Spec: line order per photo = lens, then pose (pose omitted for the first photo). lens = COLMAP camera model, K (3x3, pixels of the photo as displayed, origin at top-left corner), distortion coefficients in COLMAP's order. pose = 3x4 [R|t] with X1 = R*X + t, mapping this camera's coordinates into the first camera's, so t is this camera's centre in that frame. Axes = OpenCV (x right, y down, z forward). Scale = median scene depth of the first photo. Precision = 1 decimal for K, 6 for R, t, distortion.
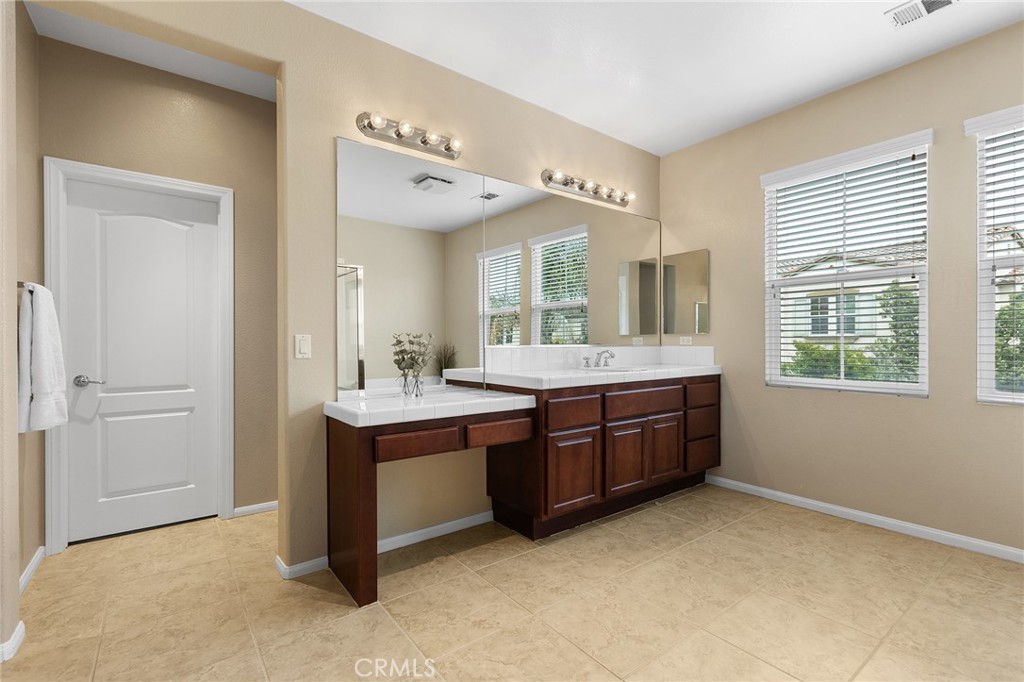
lens RADIAL K [[464.9, 0, 511.5], [0, 464.9, 343.4], [0, 0, 1]] dist [0.002562, -0.000820]
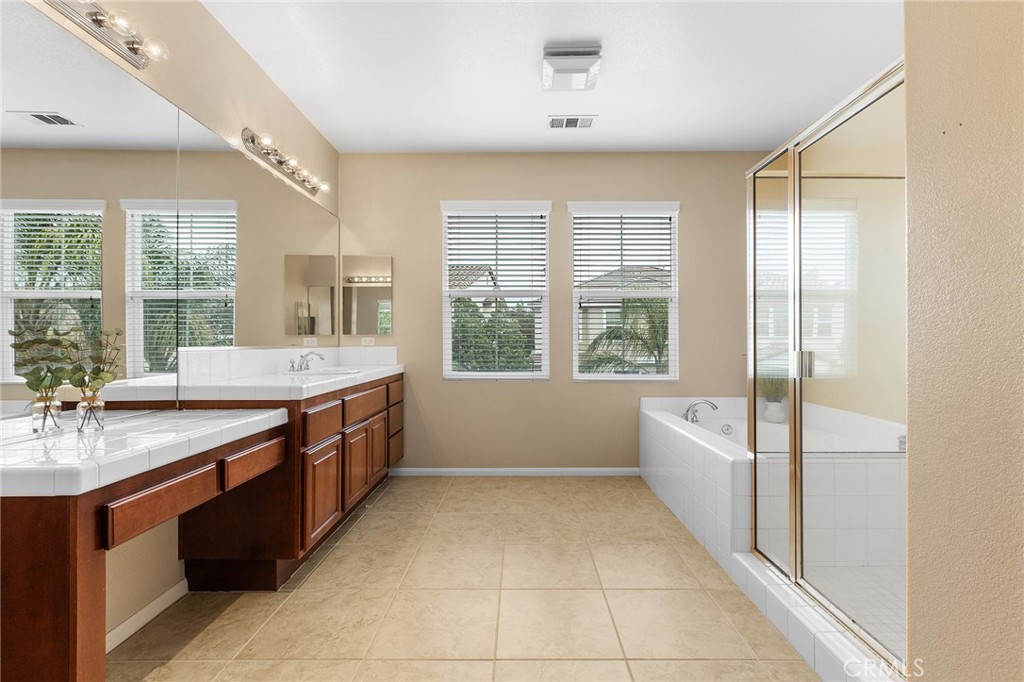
lens RADIAL K [[464.9, 0, 510.2], [0, 464.9, 339.2], [0, 0, 1]] dist [0.002562, -0.000820]
pose [[0.605467, 0.008291, 0.795827, -0.403874], [0.001814, 0.999929, -0.011797, 0.002416], [-0.795868, 0.008586, 0.605409, 0.220137]]
